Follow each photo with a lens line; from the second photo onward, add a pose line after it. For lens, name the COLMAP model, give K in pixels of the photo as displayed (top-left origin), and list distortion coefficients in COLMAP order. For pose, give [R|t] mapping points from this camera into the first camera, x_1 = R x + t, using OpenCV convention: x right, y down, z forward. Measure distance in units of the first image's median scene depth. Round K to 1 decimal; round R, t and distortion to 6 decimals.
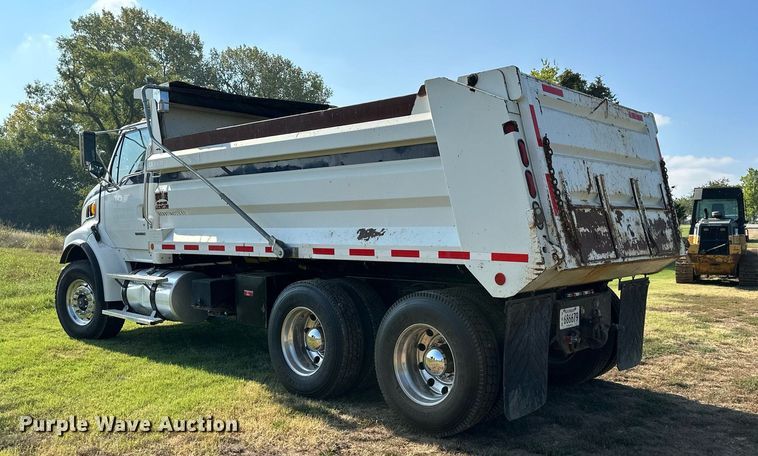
lens RADIAL K [[630.4, 0, 454.6], [0, 630.4, 261.5], [0, 0, 1]] dist [0.147634, -0.285598]
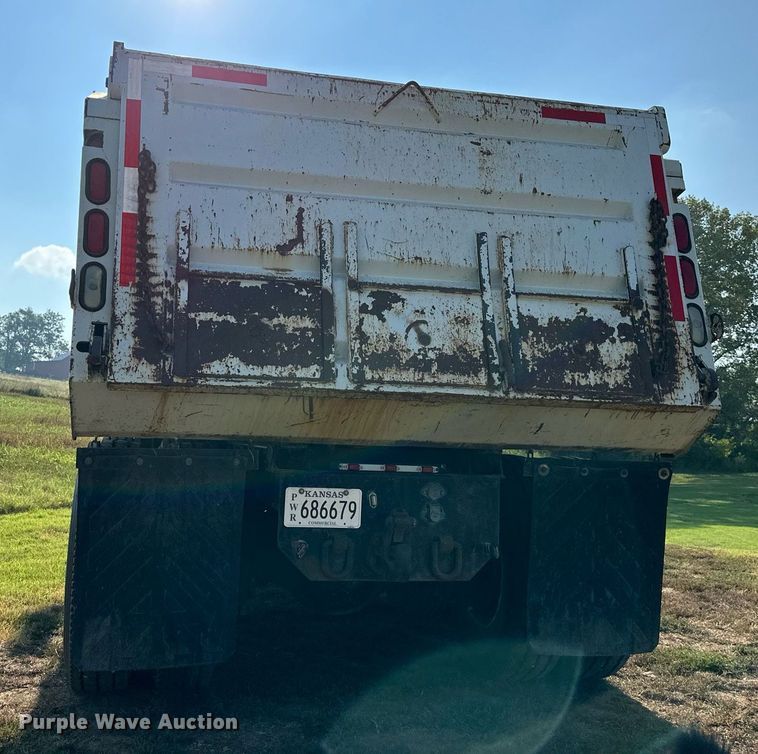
lens RADIAL K [[895.4, 0, 347.6], [0, 895.4, 376.1], [0, 0, 1]] dist [0.168427, -0.305647]
pose [[0.778901, -0.016942, -0.626918, 0.587771], [-0.068076, 0.991444, -0.111373, 0.056657], [0.623441, 0.129427, 0.771084, 0.399862]]
